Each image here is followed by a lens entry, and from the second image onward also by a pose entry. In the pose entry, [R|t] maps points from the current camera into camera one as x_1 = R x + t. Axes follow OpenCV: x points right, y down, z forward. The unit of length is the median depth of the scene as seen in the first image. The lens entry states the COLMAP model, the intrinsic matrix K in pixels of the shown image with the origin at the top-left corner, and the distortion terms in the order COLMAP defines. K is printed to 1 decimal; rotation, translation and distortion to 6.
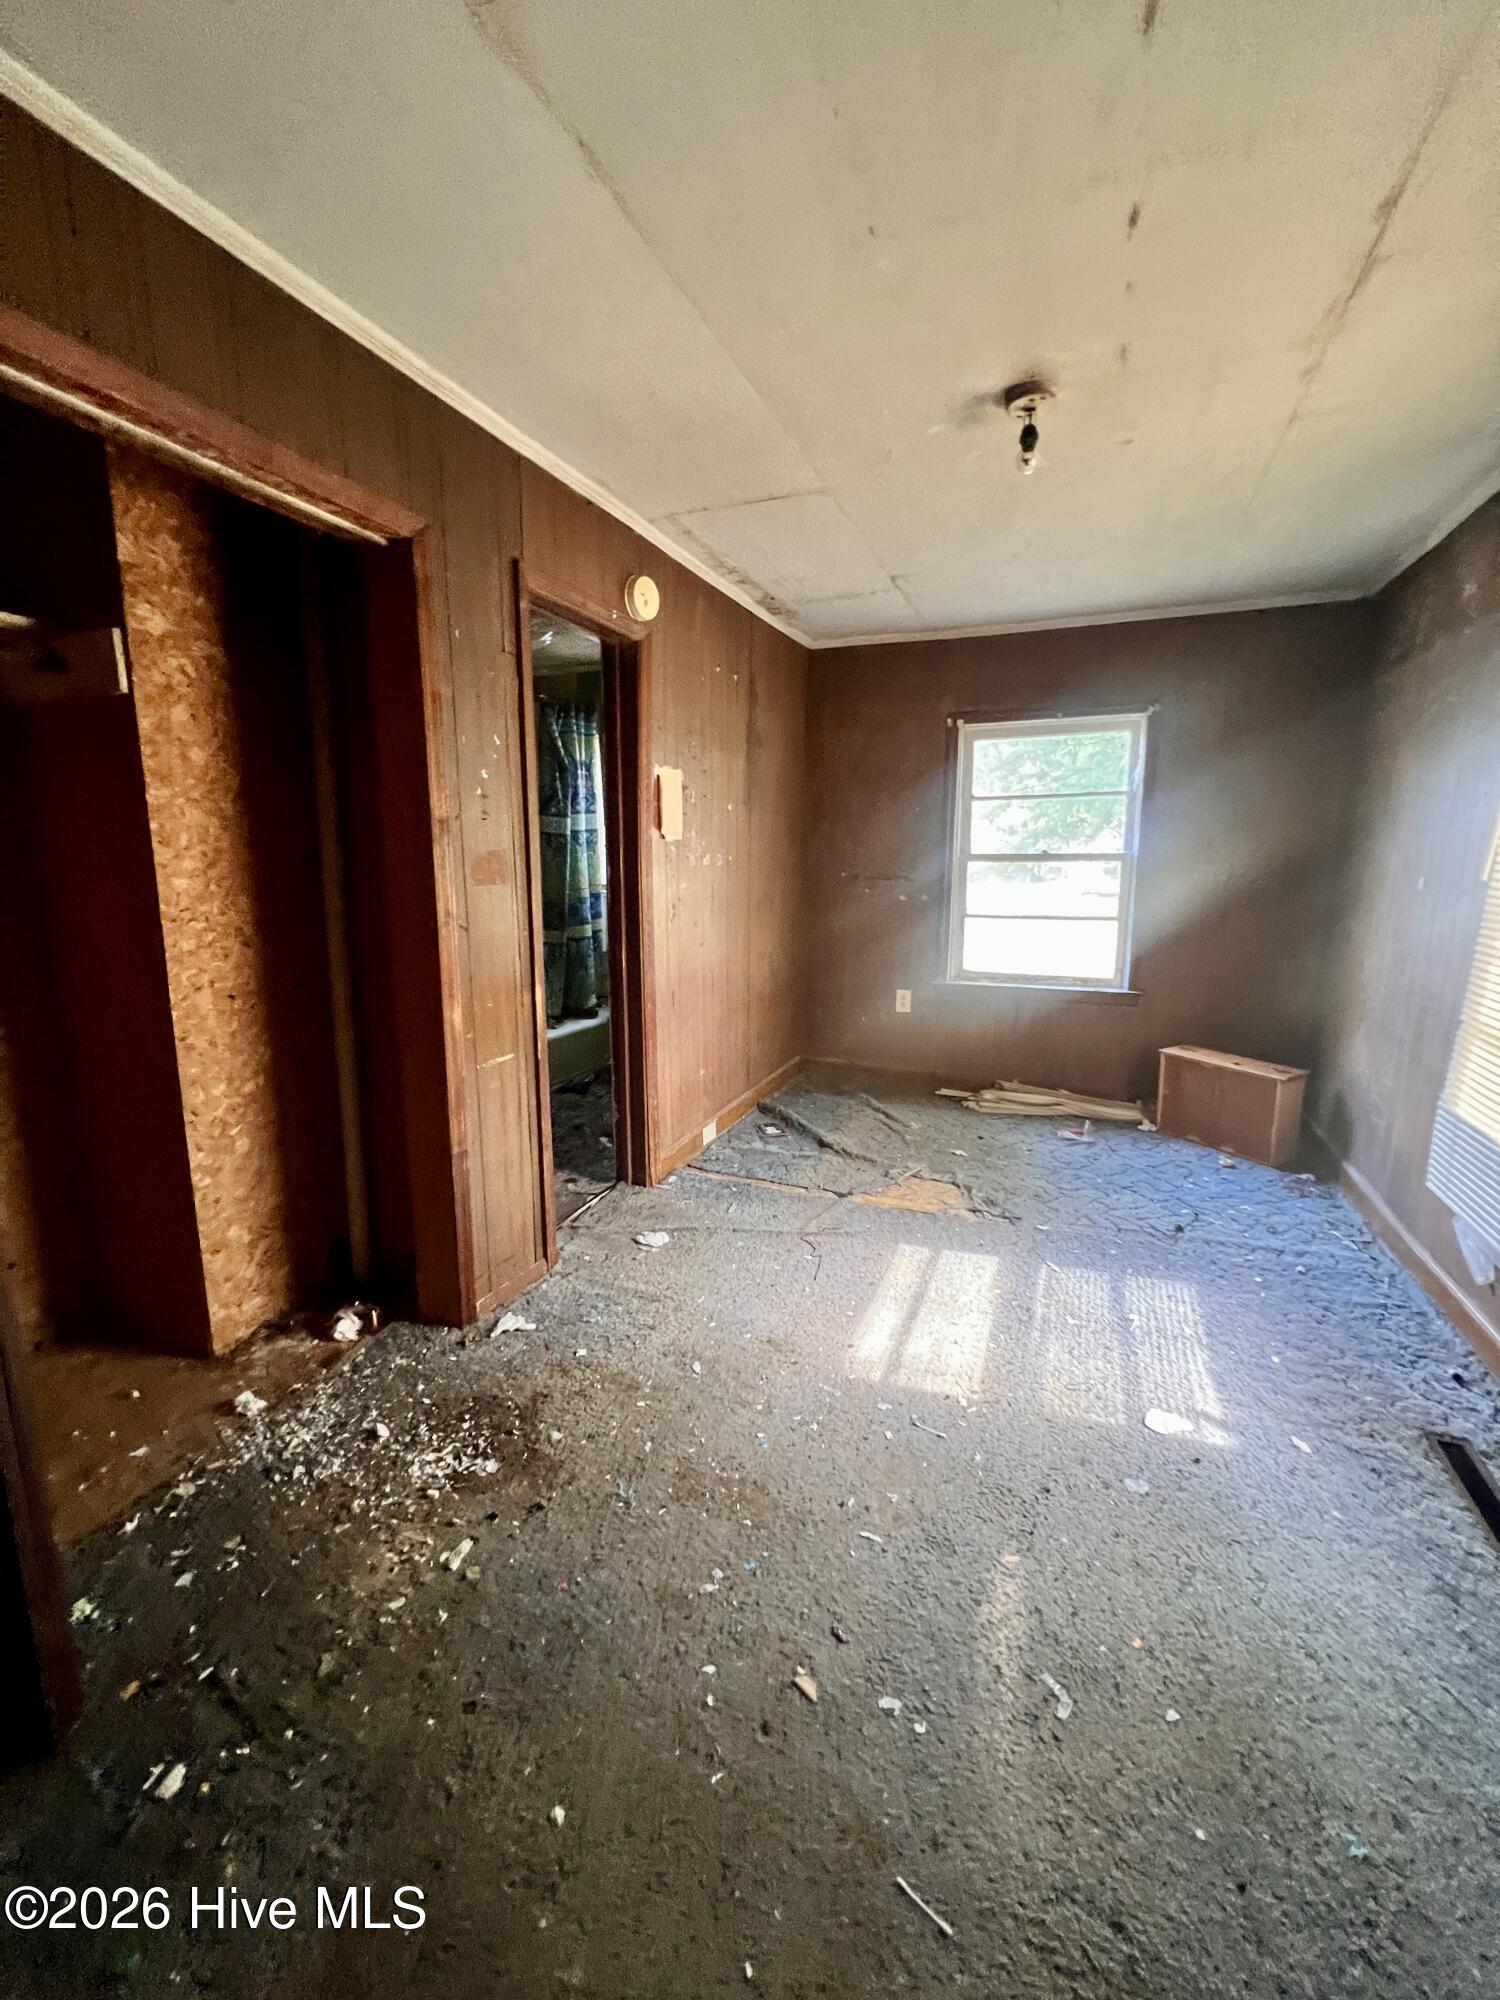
lens RADIAL K [[801.0, 0, 747.5], [0, 801.0, 1002.0], [0, 0, 1]] dist [0.001173, 0.000012]
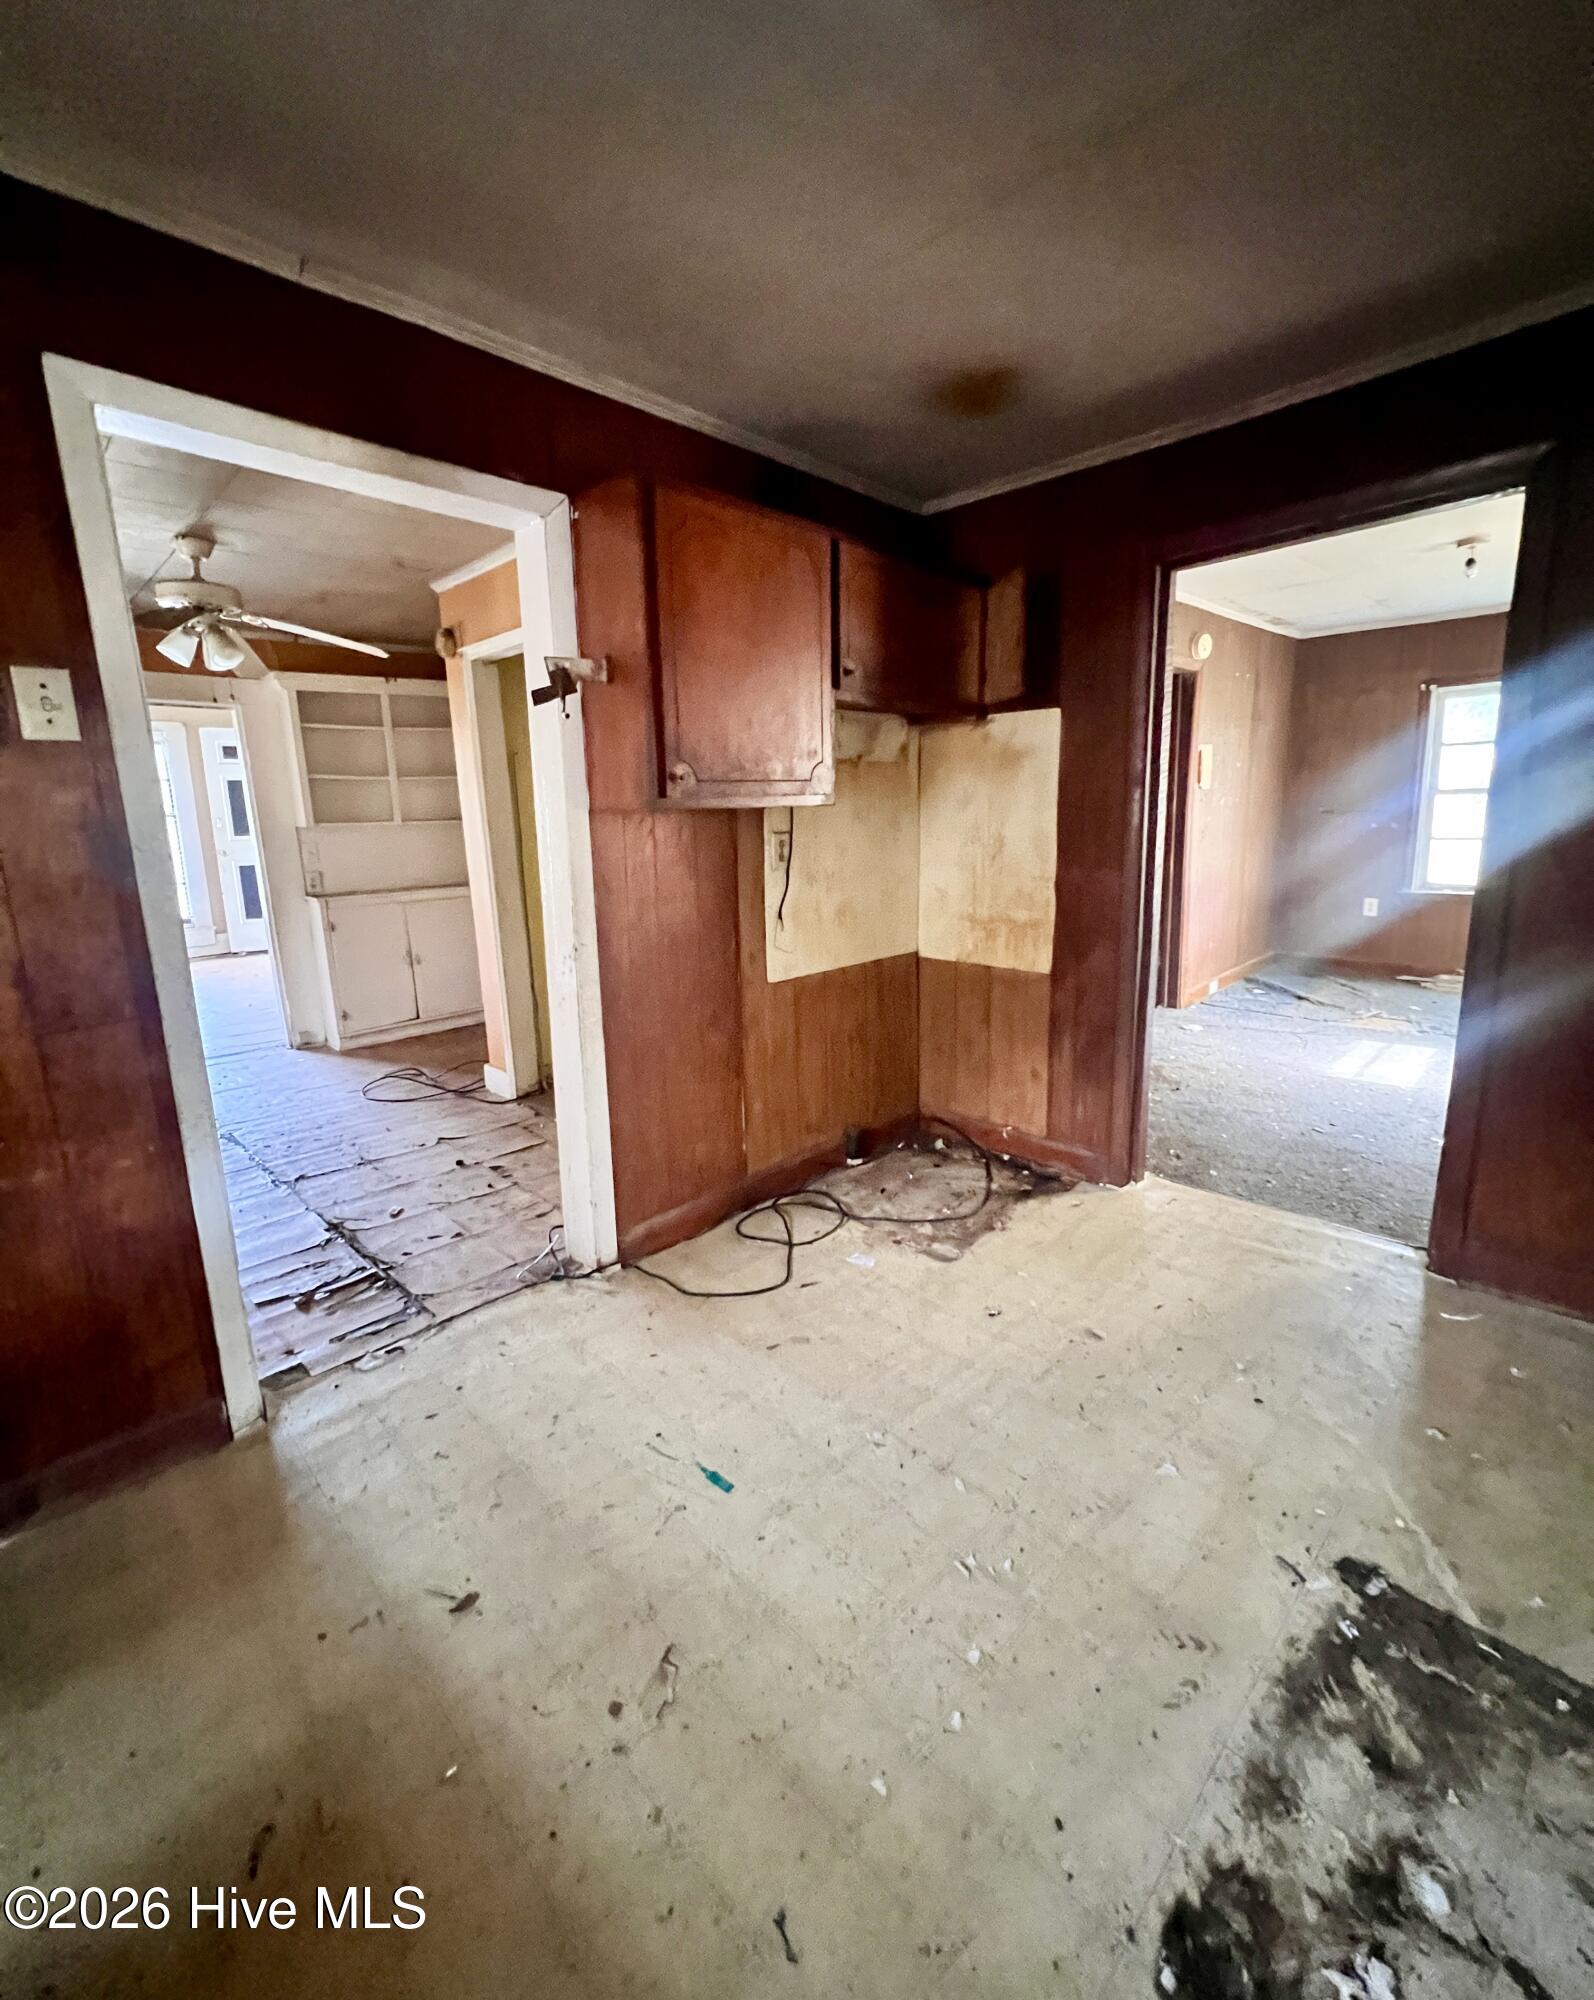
lens RADIAL K [[857.7, 0, 799.9], [0, 857.7, 981.0], [0, 0, 1]] dist [-0.002936, 0.000154]
pose [[0.926400, 0.040345, -0.374372, -0.163623], [-0.033575, 0.999134, 0.024591, 0.140745], [0.375040, -0.010211, 0.926952, -0.757935]]
